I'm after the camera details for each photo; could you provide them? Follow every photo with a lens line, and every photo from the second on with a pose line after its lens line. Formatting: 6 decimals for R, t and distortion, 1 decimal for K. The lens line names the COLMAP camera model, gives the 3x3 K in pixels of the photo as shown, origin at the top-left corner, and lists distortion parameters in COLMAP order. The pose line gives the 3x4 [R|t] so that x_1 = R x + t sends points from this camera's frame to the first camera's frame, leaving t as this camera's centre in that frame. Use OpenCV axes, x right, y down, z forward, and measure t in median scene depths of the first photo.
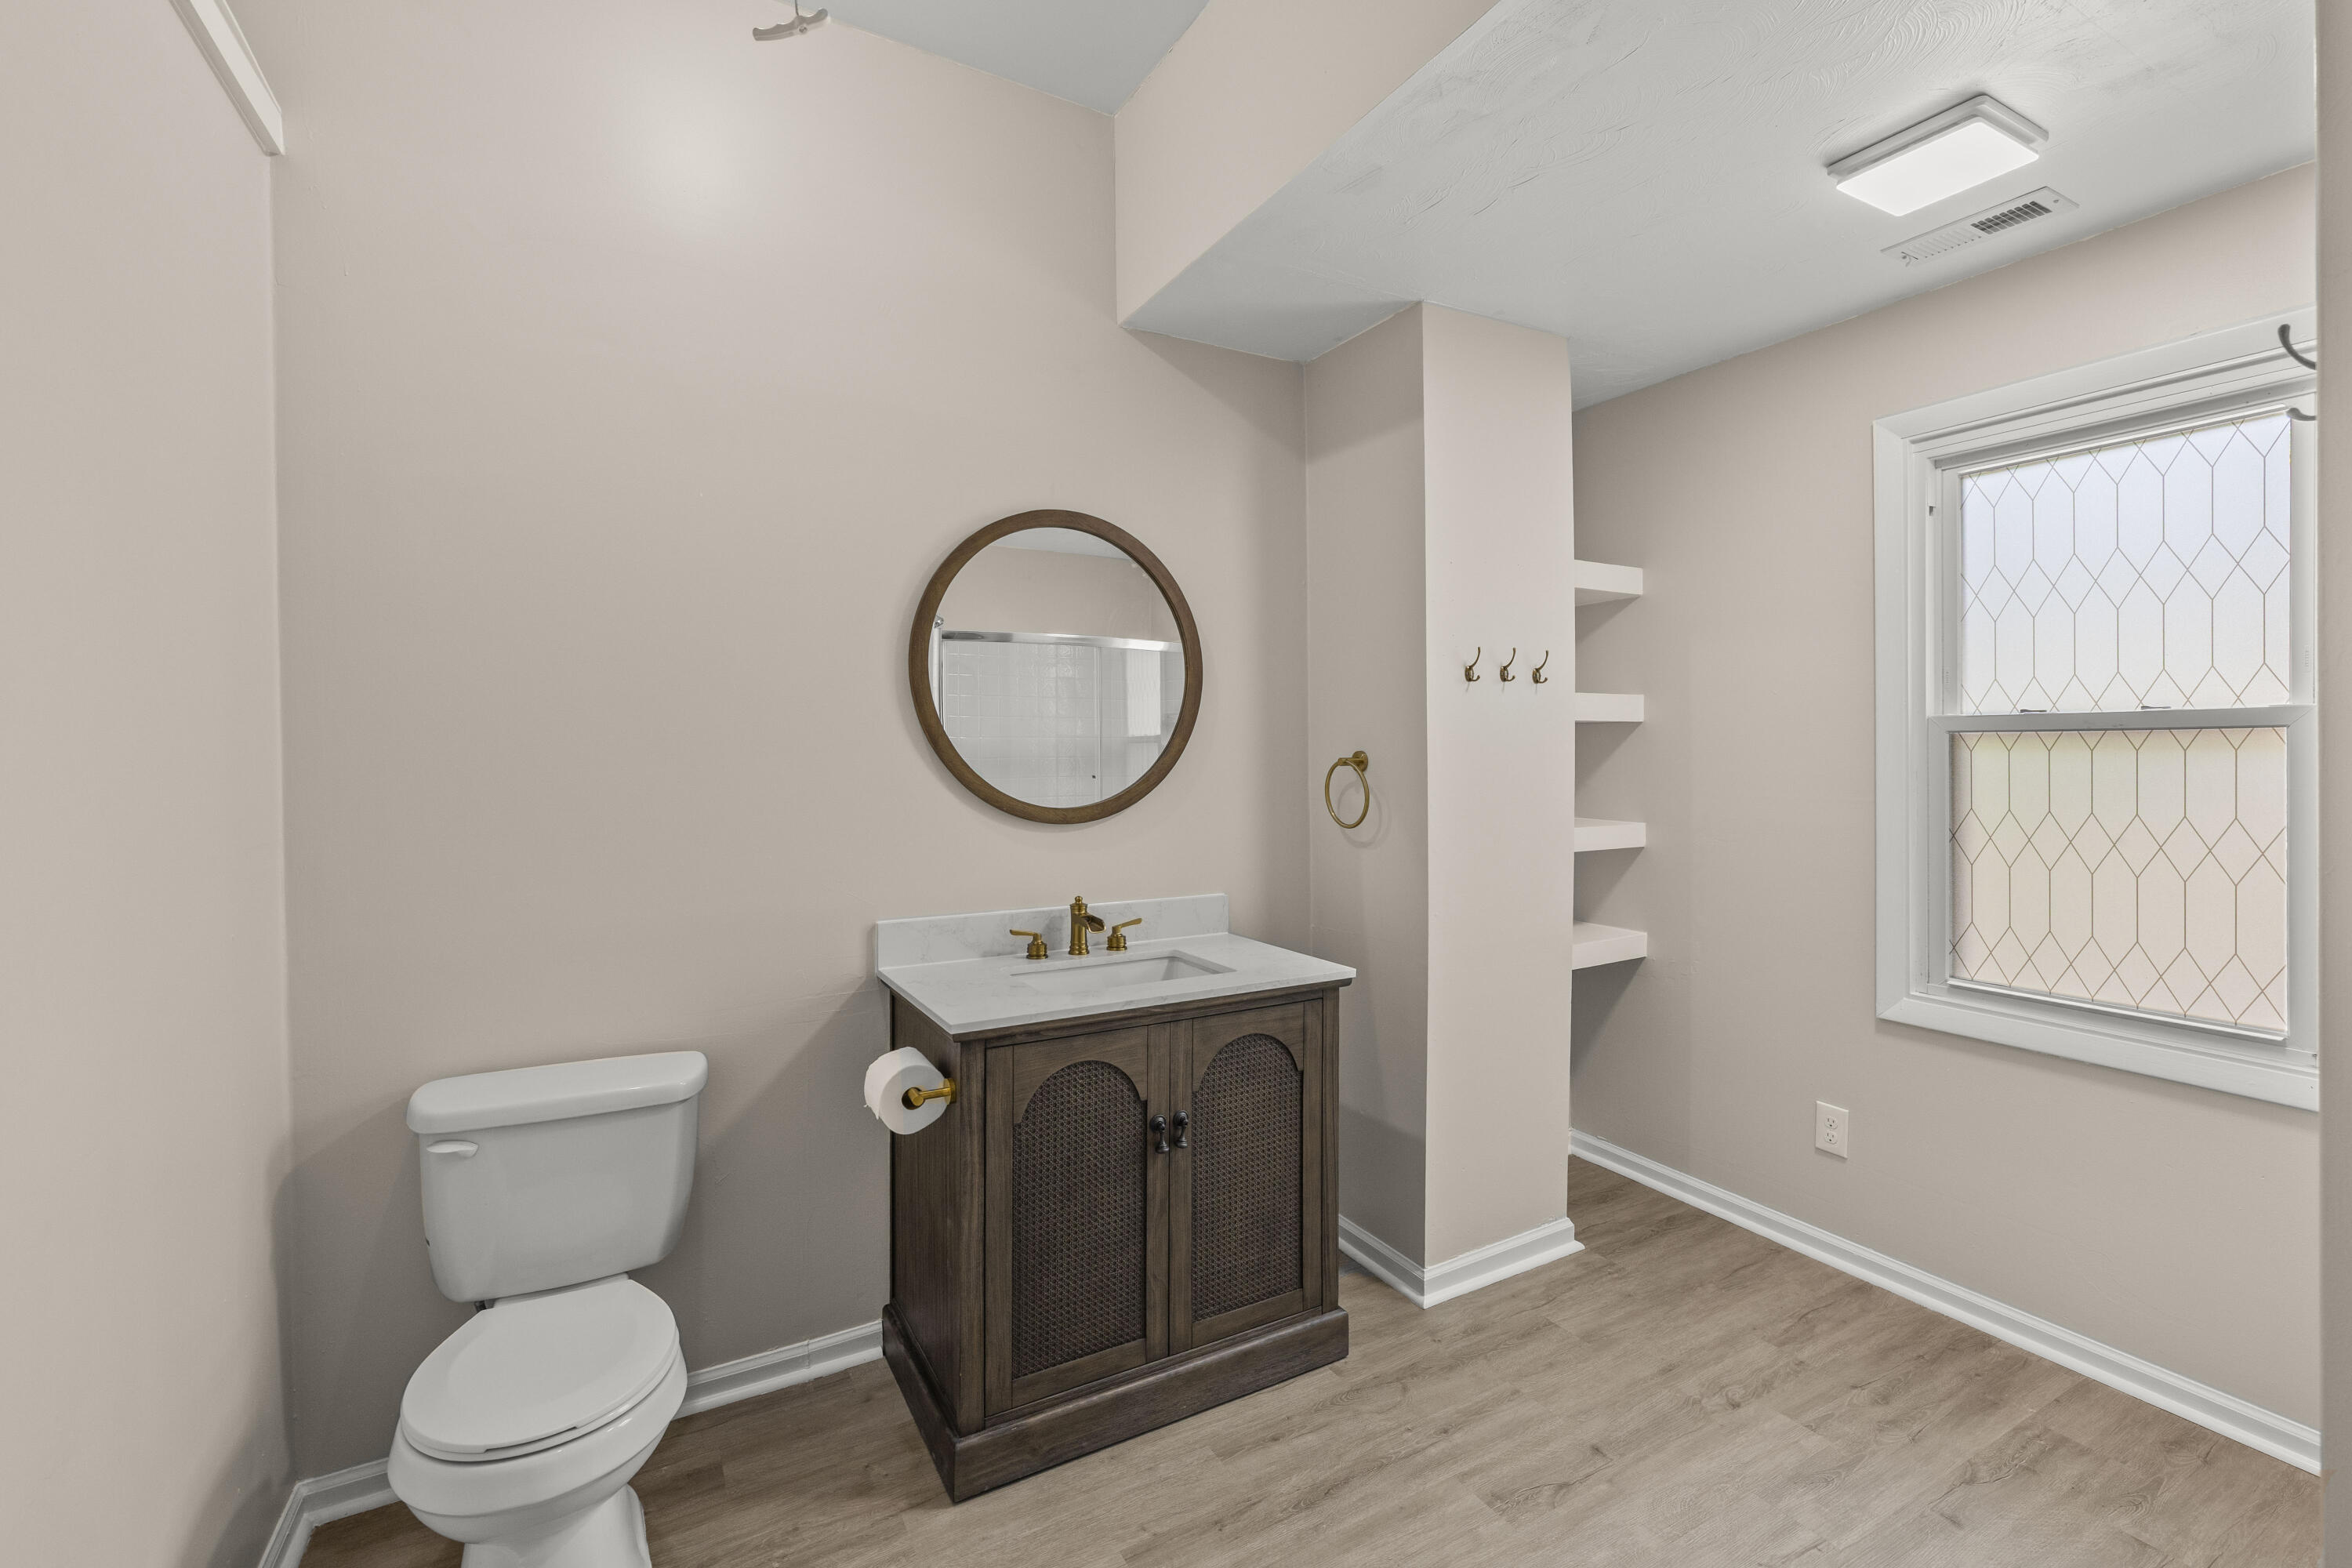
lens RADIAL K [[993.4, 0, 1176.4], [0, 993.4, 765.8], [0, 0, 1]] dist [-0.000513, 0.000137]
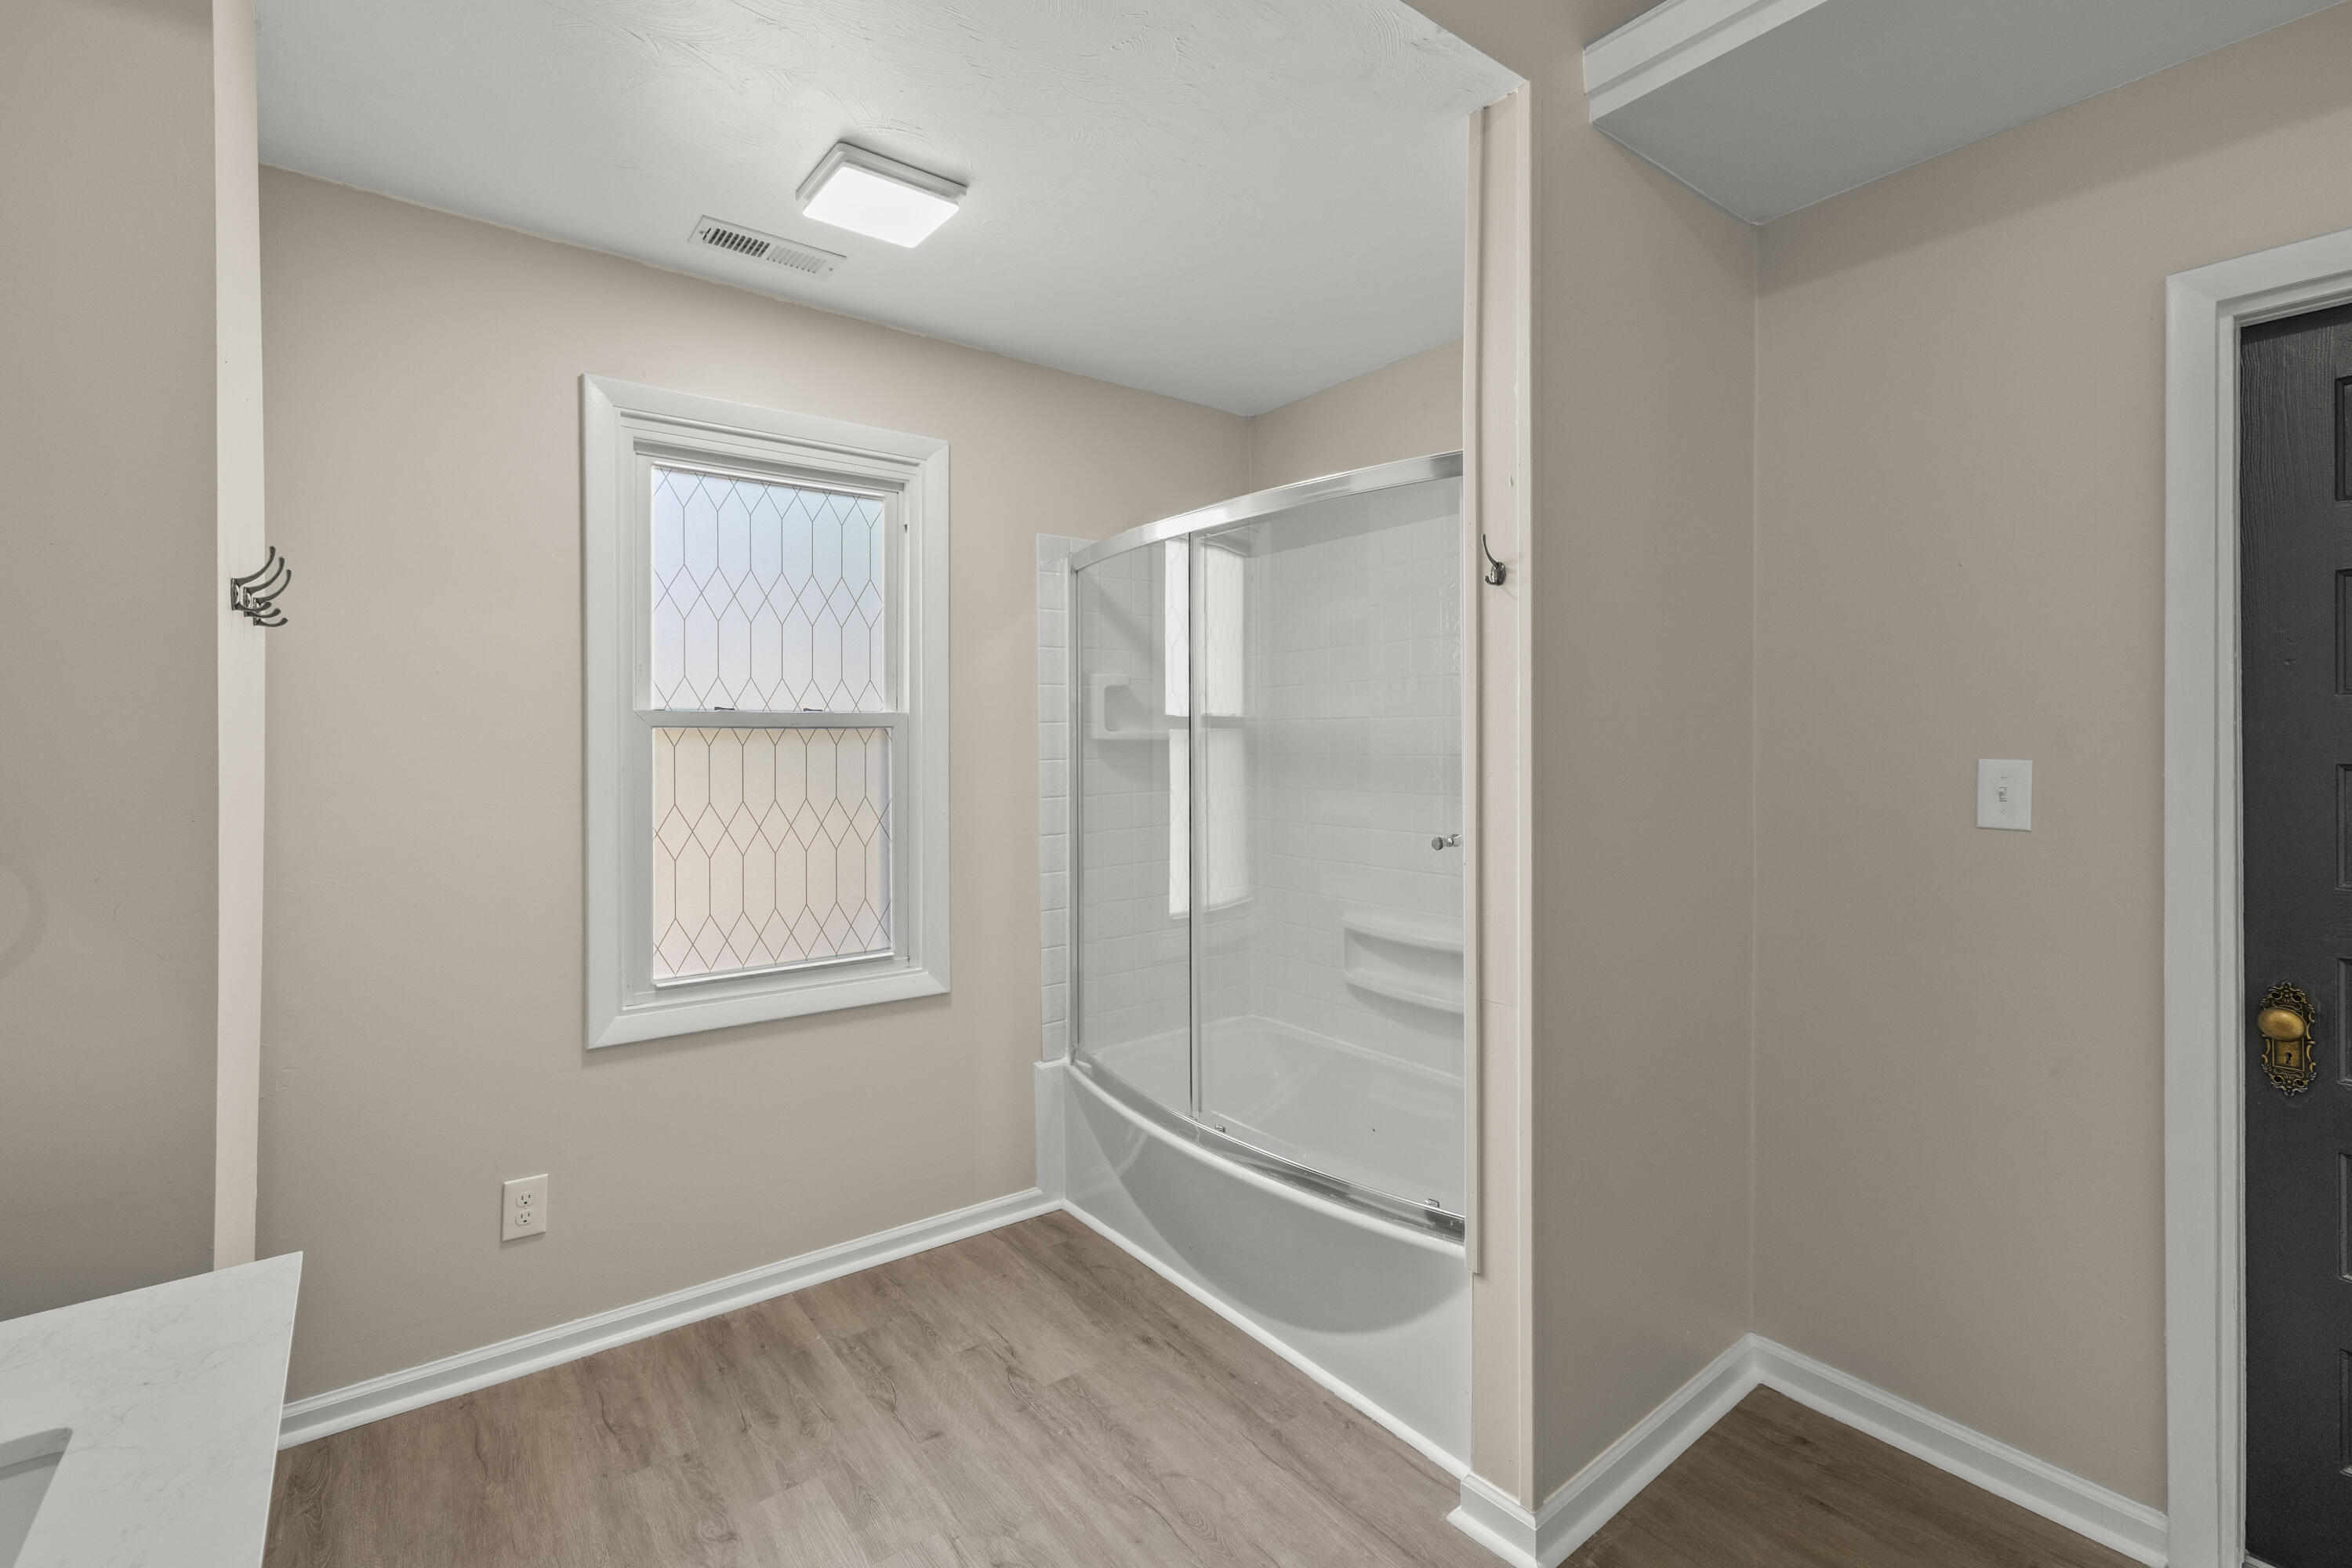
lens RADIAL K [[1049.0, 0, 1178.4], [0, 1049.0, 746.8], [0, 0, 1]] dist [0.001784, 0.000185]
pose [[-0.150800, 0.000574, 0.988564, -0.334232], [0.018500, 0.999826, 0.002241, -0.007902], [-0.988391, 0.018627, -0.150784, 0.702920]]
